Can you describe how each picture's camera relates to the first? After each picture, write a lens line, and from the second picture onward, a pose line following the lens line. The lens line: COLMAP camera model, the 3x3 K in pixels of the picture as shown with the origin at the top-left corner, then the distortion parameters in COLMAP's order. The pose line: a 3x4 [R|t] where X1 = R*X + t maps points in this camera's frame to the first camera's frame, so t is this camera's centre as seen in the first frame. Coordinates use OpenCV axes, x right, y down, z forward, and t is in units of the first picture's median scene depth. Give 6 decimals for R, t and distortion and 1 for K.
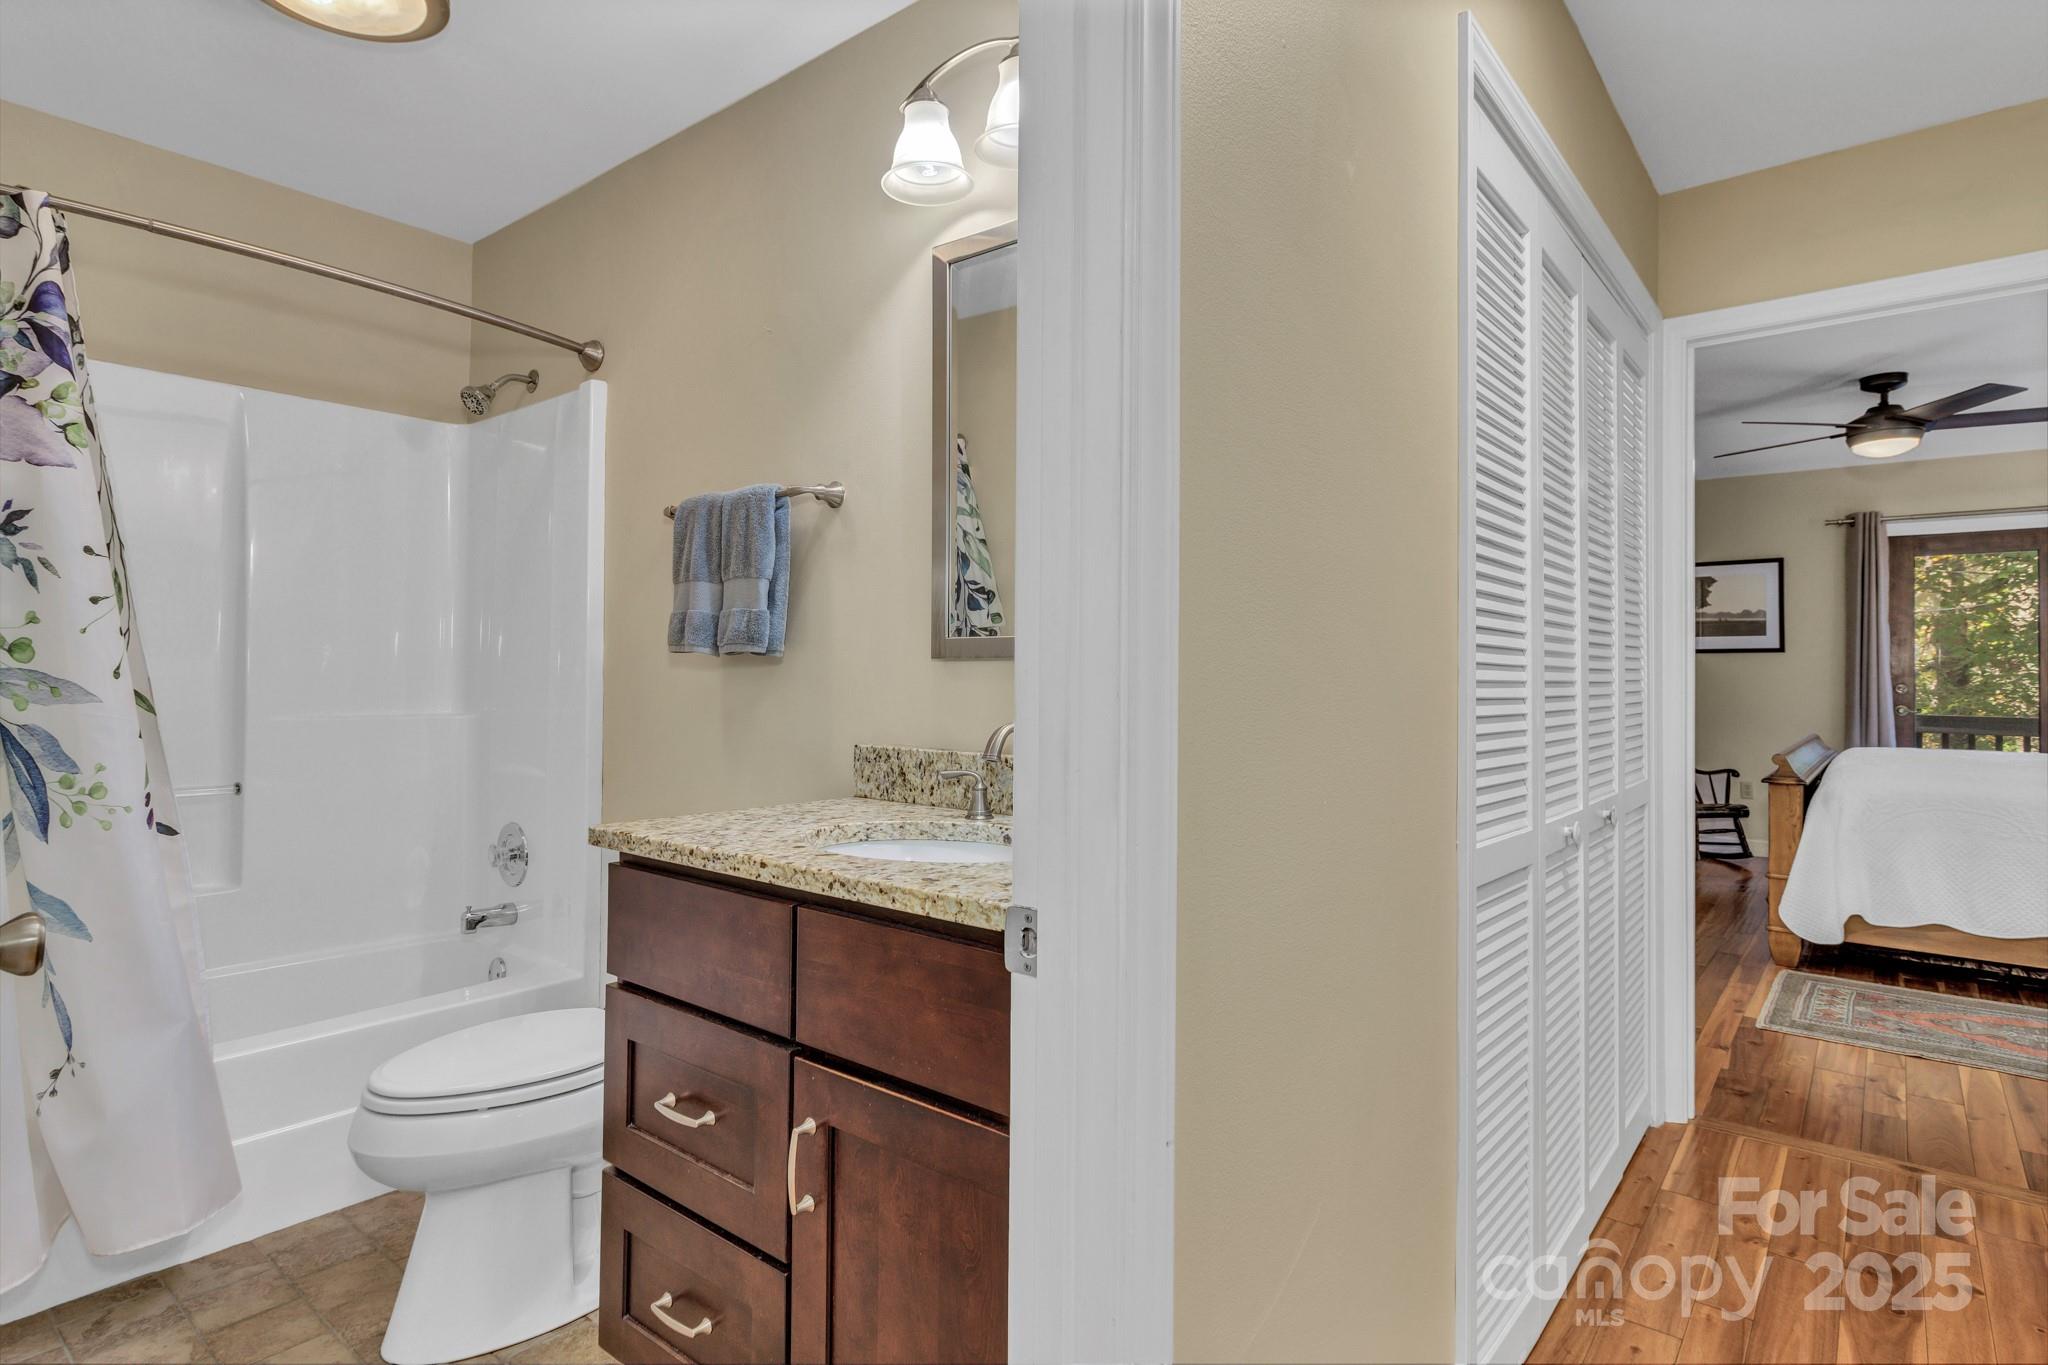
lens RADIAL K [[1057.9, 0, 1025.5], [0, 1057.9, 663.1], [0, 0, 1]] dist [0.002835, 0.000651]
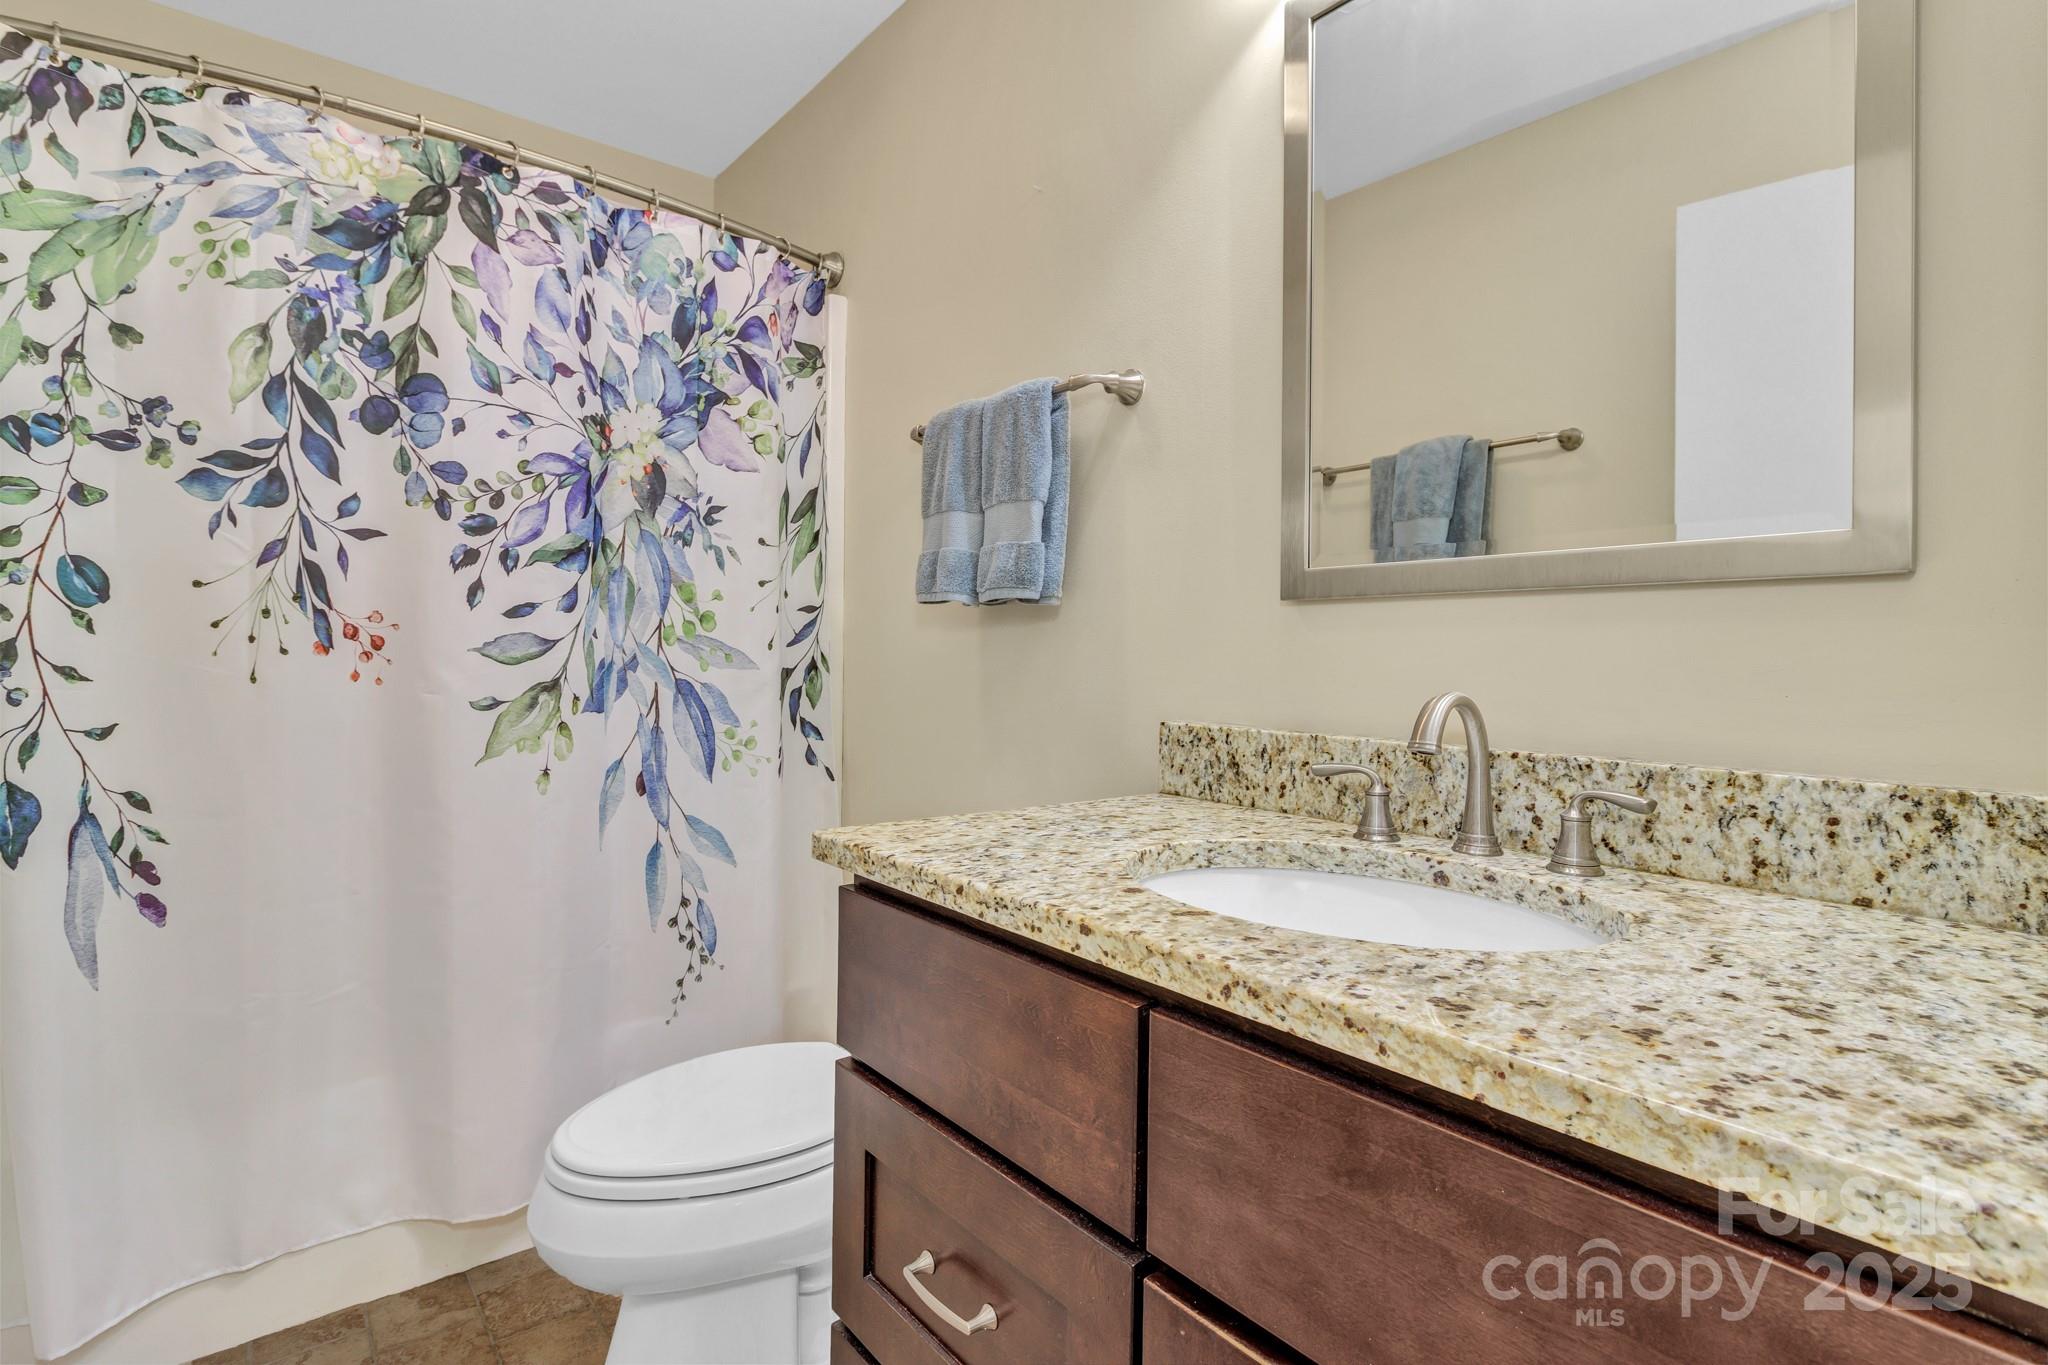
lens RADIAL K [[1057.9, 0, 1025.5], [0, 1057.9, 663.1], [0, 0, 1]] dist [0.002835, 0.000651]
pose [[0.976585, 0.006892, -0.215021, -0.104865], [-0.002521, 0.999785, 0.020595, 0.023615], [0.215117, -0.019571, 0.976392, 0.291542]]
